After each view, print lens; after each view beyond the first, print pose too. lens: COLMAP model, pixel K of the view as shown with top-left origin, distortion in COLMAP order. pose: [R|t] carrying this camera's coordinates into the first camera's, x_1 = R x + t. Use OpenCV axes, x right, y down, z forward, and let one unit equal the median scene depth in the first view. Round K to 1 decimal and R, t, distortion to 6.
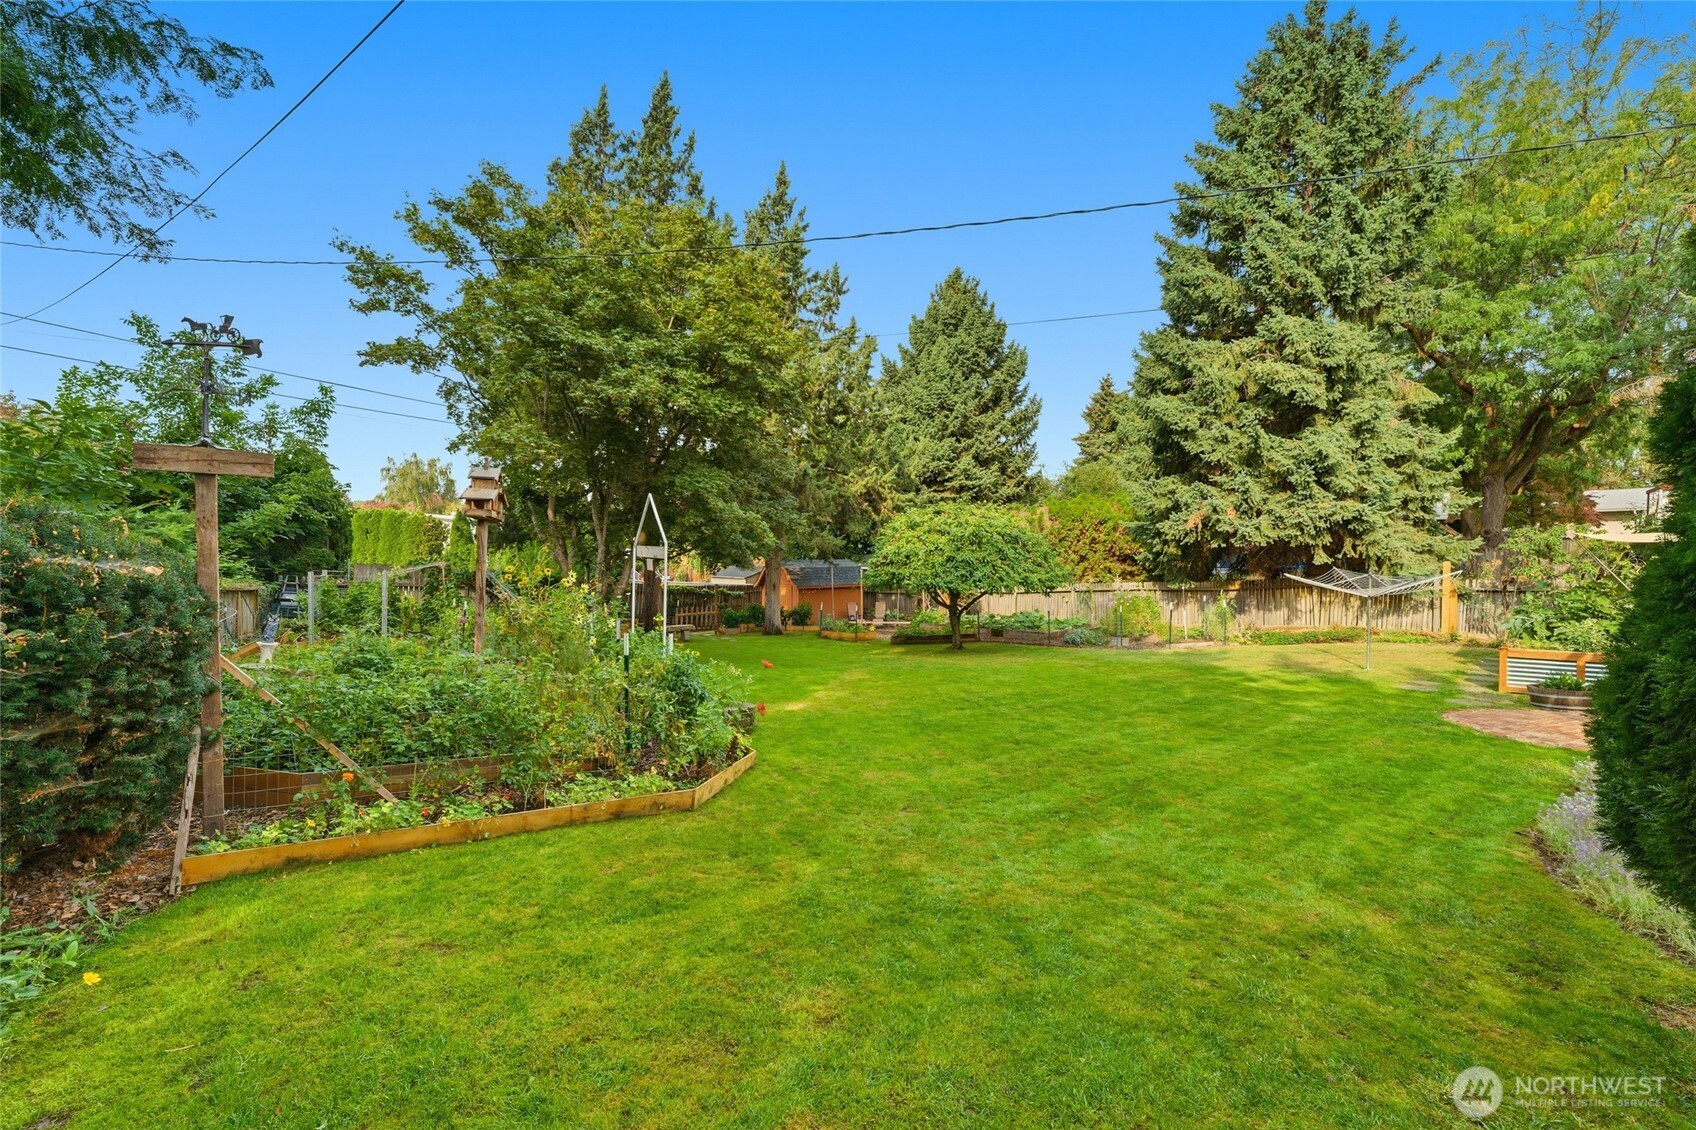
lens RADIAL K [[676.3, 0, 848.0], [0, 676.3, 565.0], [0, 0, 1]] dist [-0.000295, -0.000024]
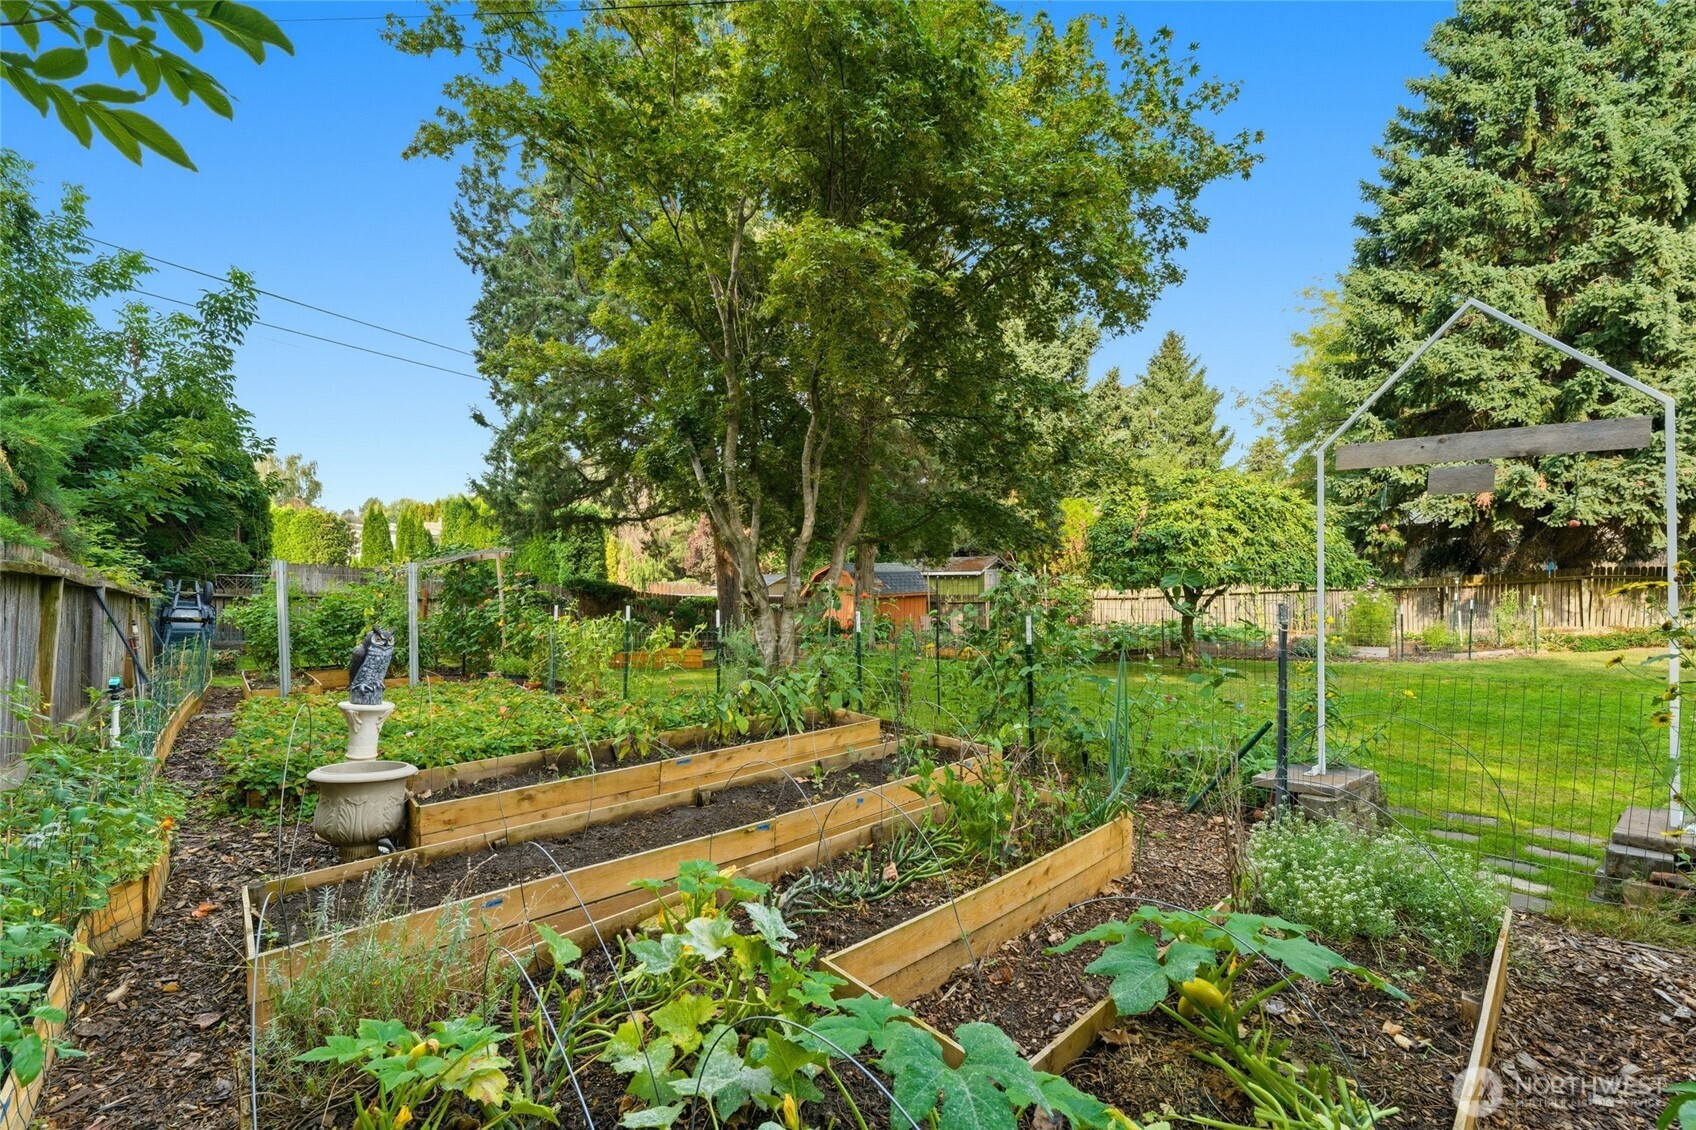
lens RADIAL K [[697.2, 0, 845.9], [0, 697.2, 589.1], [0, 0, 1]] dist [0.002477, 0.000474]
pose [[0.989706, -0.012843, 0.142540, -0.314966], [0.011806, 0.999897, 0.008119, 0.025654], [-0.142630, -0.006353, 0.989756, 0.281649]]
